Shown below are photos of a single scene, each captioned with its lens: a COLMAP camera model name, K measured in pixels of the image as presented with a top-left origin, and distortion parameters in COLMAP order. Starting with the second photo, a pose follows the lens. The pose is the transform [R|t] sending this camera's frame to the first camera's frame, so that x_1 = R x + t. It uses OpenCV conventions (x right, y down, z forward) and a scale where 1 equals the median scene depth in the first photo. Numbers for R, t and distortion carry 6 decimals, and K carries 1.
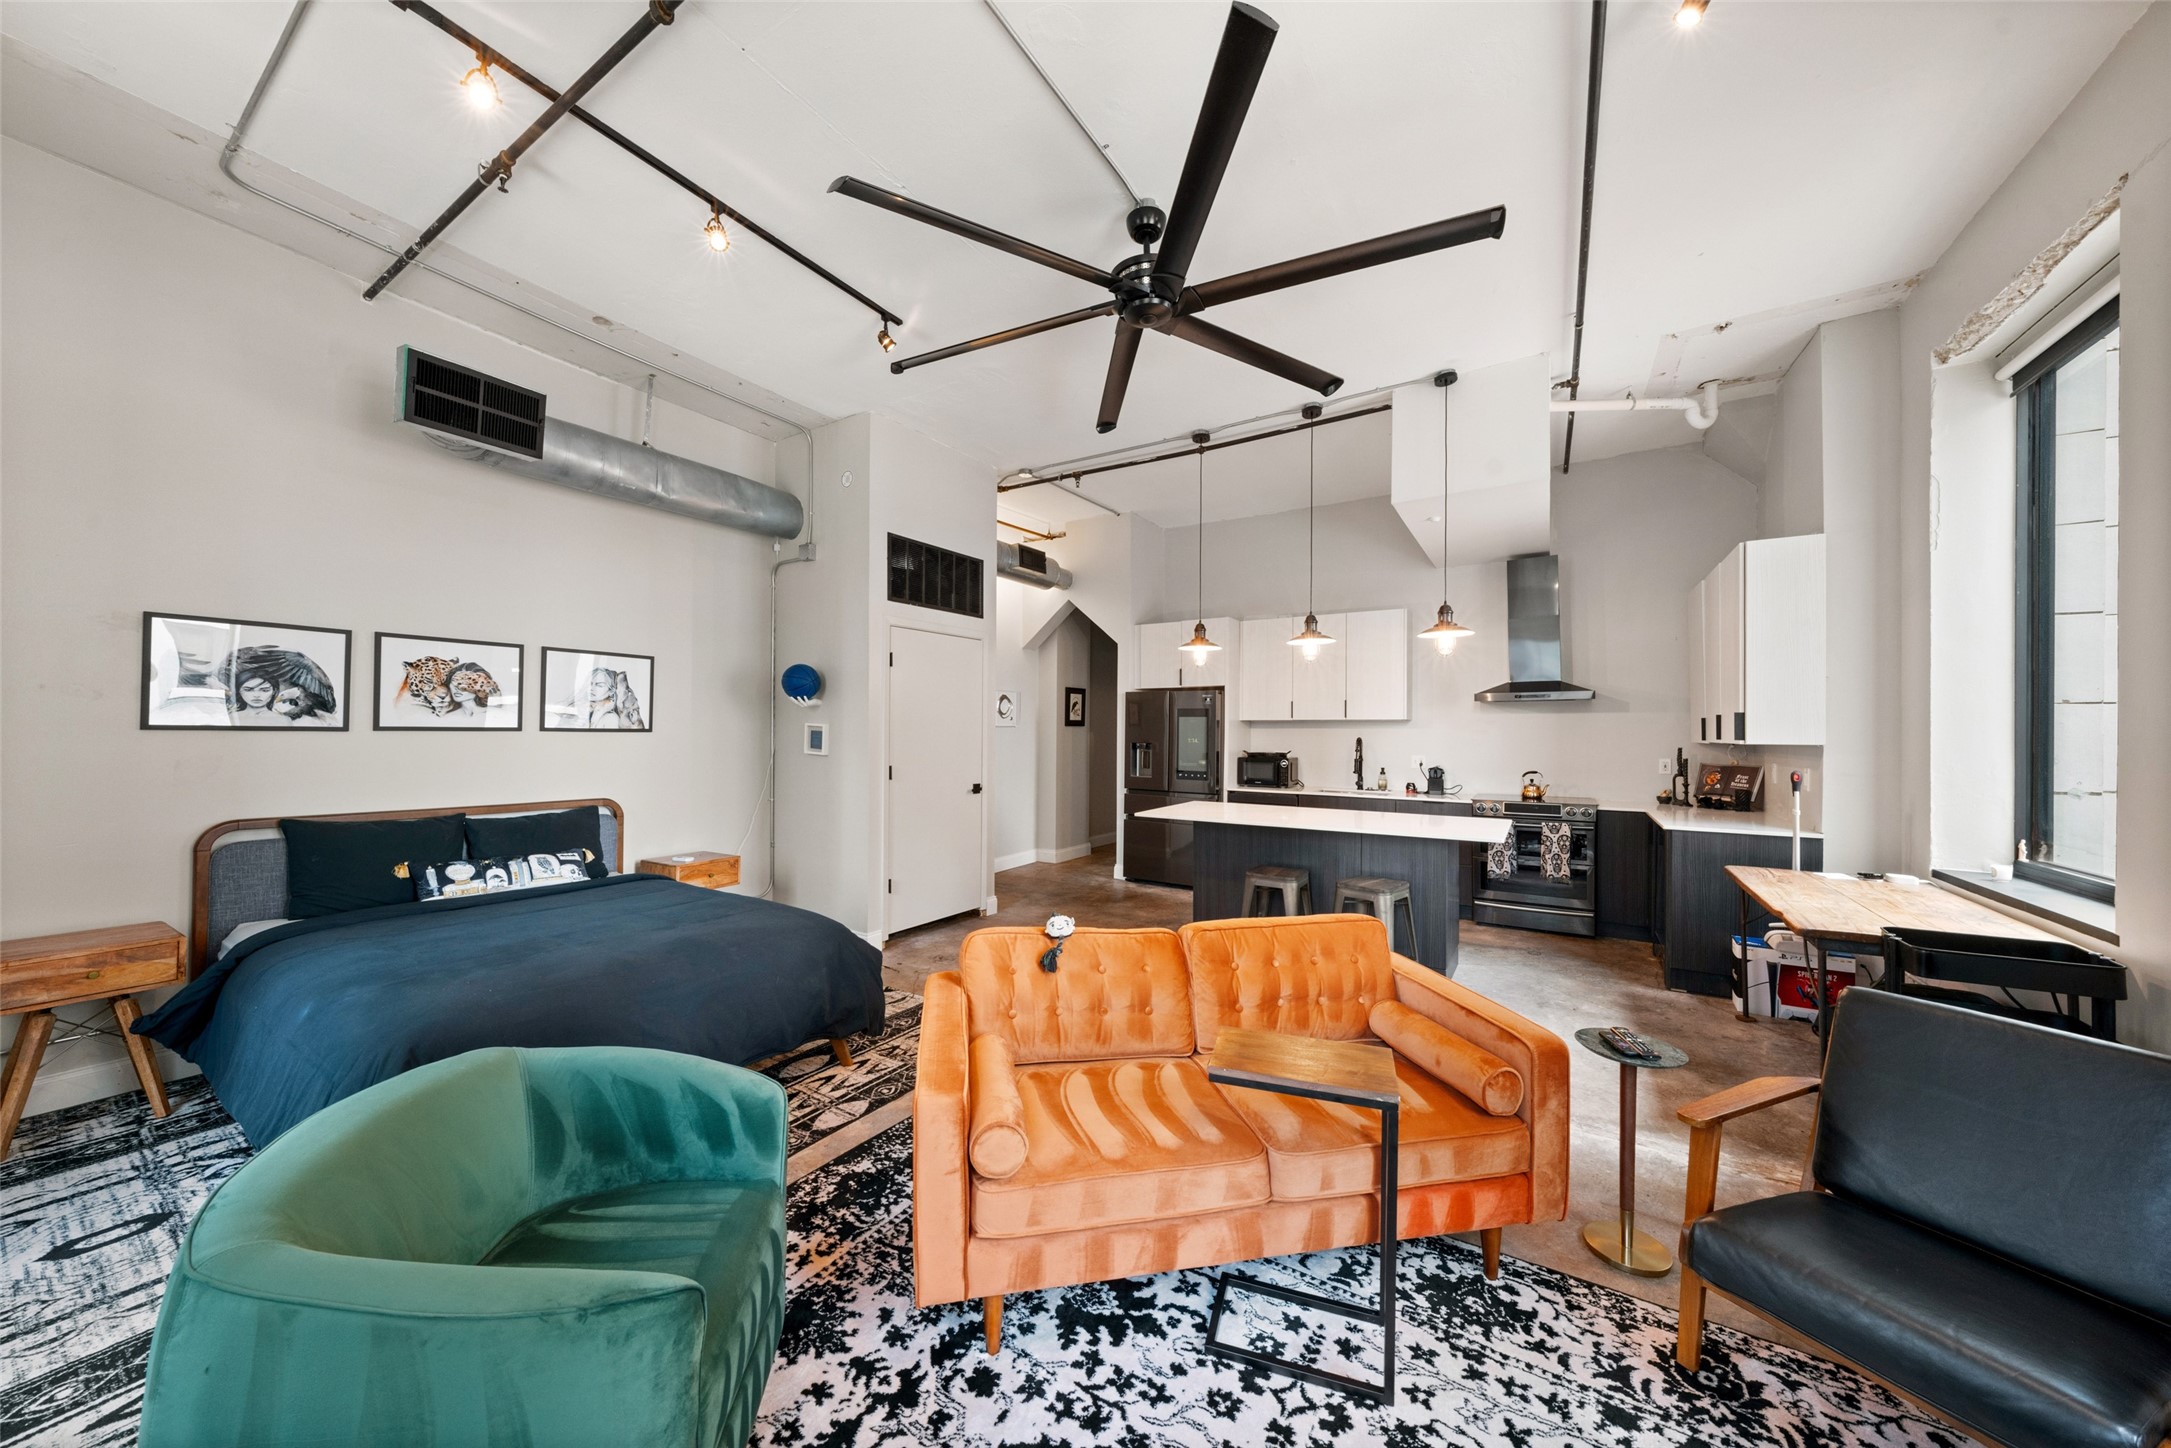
lens RADIAL K [[741.1, 0, 1081.4], [0, 741.1, 719.2], [0, 0, 1]] dist [0.000561, -0.000035]
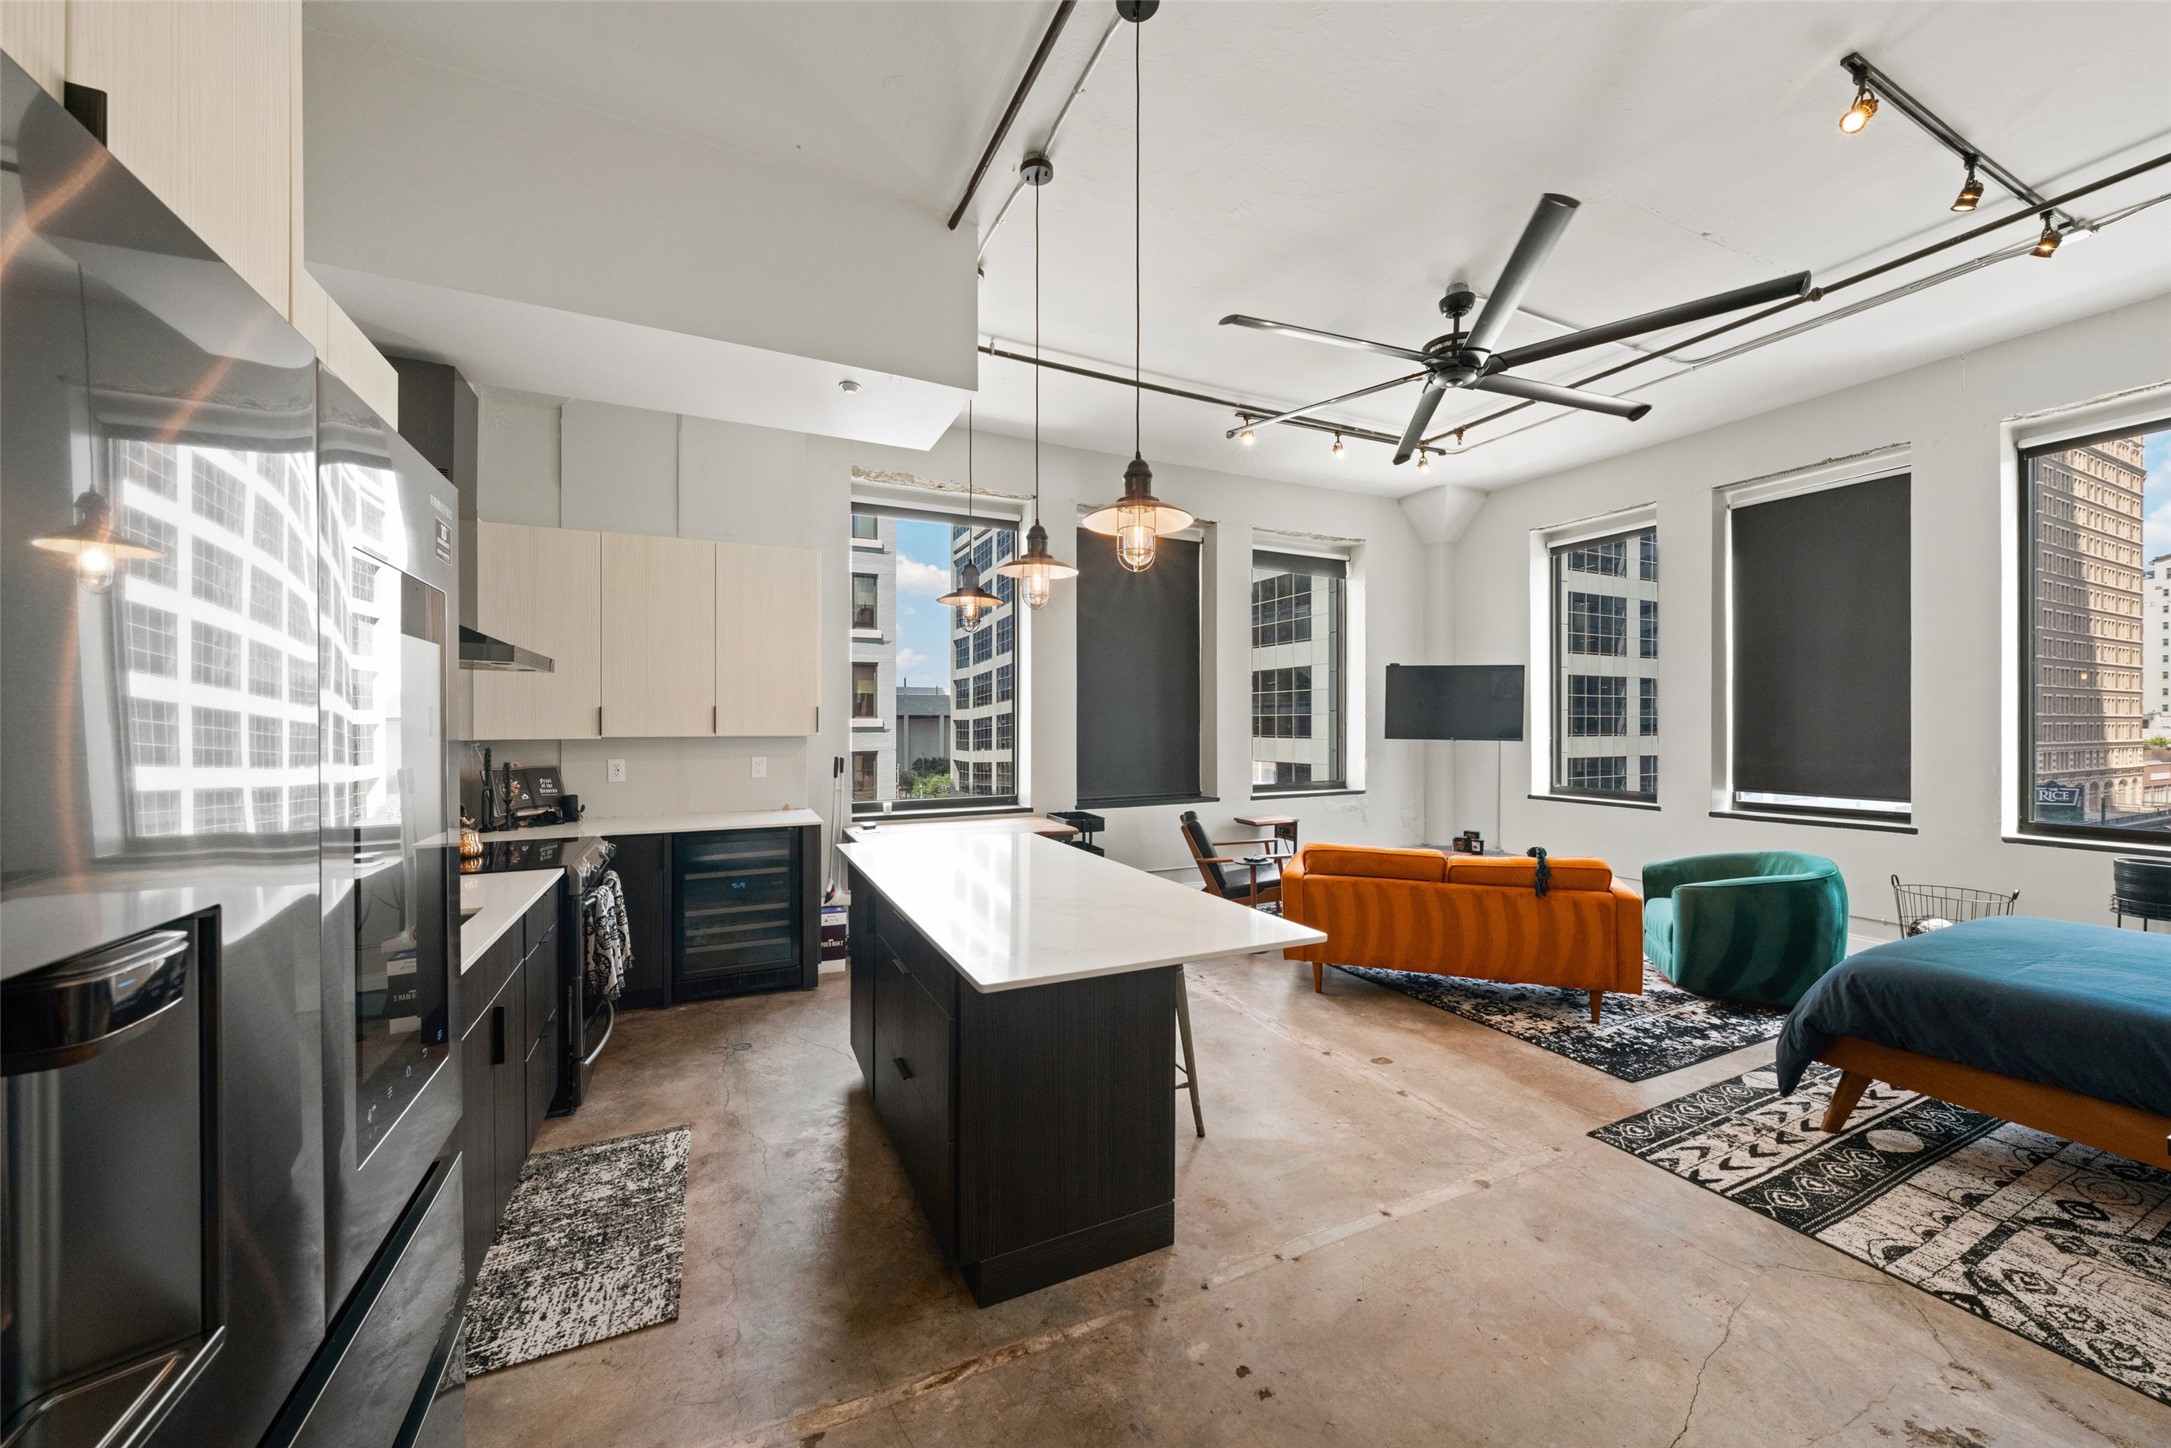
lens RADIAL K [[782.1, 0, 1084.9], [0, 782.1, 718.2], [0, 0, 1]] dist [0.000141, -0.000240]
pose [[-0.852250, -0.002394, 0.523129, -0.037318], [-0.012401, 0.999801, -0.015627, 0.015779], [-0.522987, -0.019805, -0.852110, 1.337668]]
